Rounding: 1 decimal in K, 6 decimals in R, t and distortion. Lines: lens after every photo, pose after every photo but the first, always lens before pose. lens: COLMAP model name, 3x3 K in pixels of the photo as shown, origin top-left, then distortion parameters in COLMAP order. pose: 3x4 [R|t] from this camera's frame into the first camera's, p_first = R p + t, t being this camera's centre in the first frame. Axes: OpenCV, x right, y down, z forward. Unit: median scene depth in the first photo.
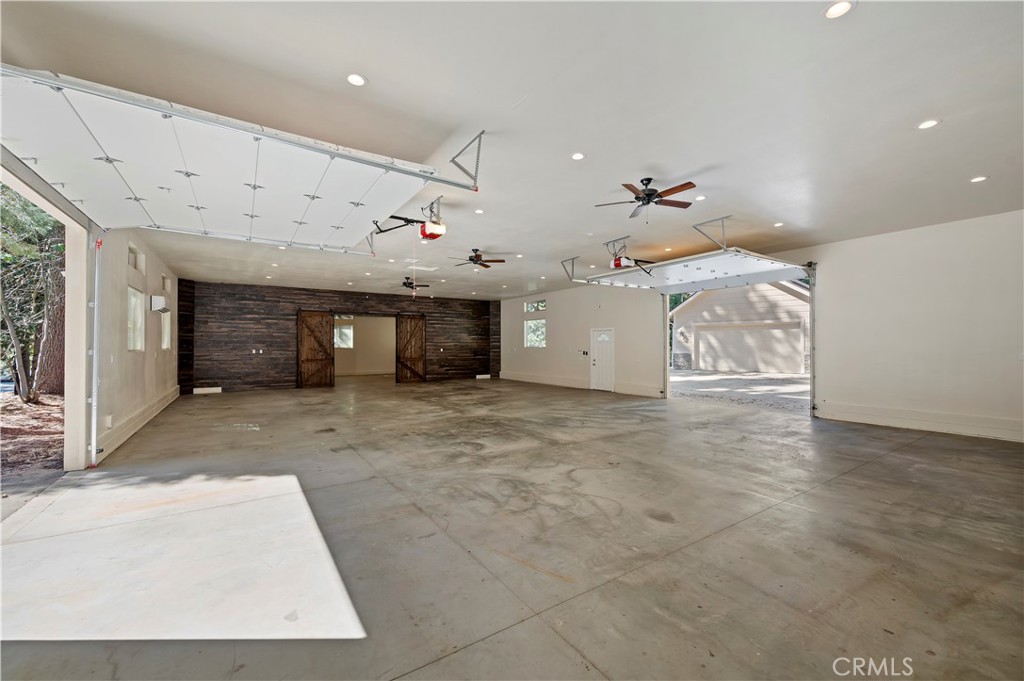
lens RADIAL K [[404.8, 0, 510.7], [0, 404.8, 343.4], [0, 0, 1]] dist [0.000460, 0.000924]
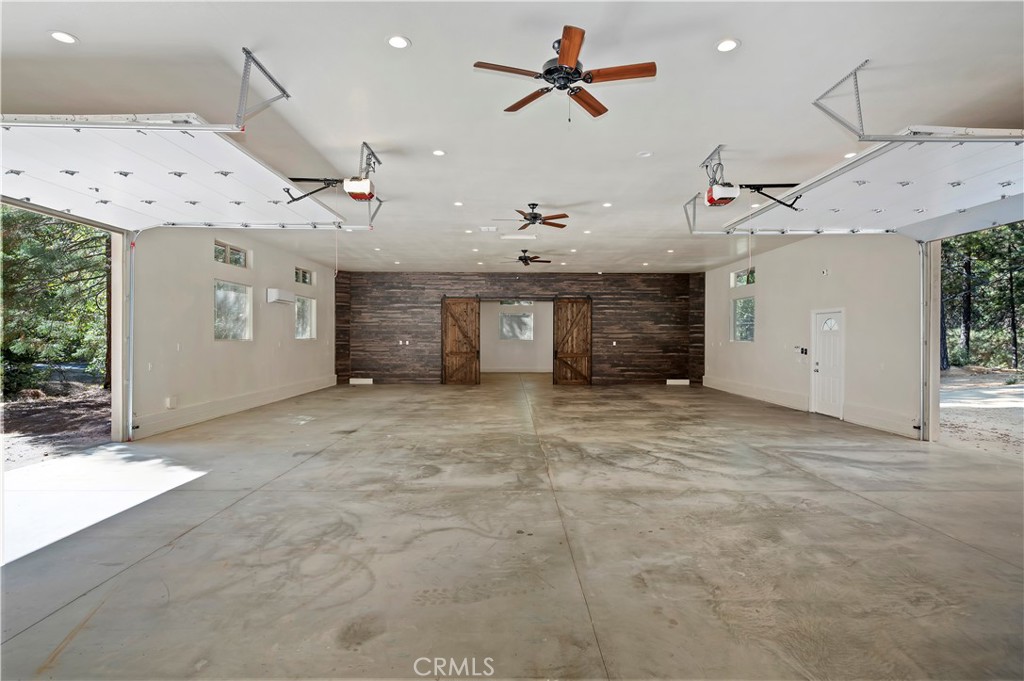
lens RADIAL K [[518.0, 0, 515.7], [0, 518.0, 338.0], [0, 0, 1]] dist [-0.004864, -0.000195]
pose [[0.843156, 0.005756, -0.537639, 0.249500], [-0.002783, 0.999976, 0.006340, 0.000835], [0.537662, -0.003849, 0.843151, 0.131438]]
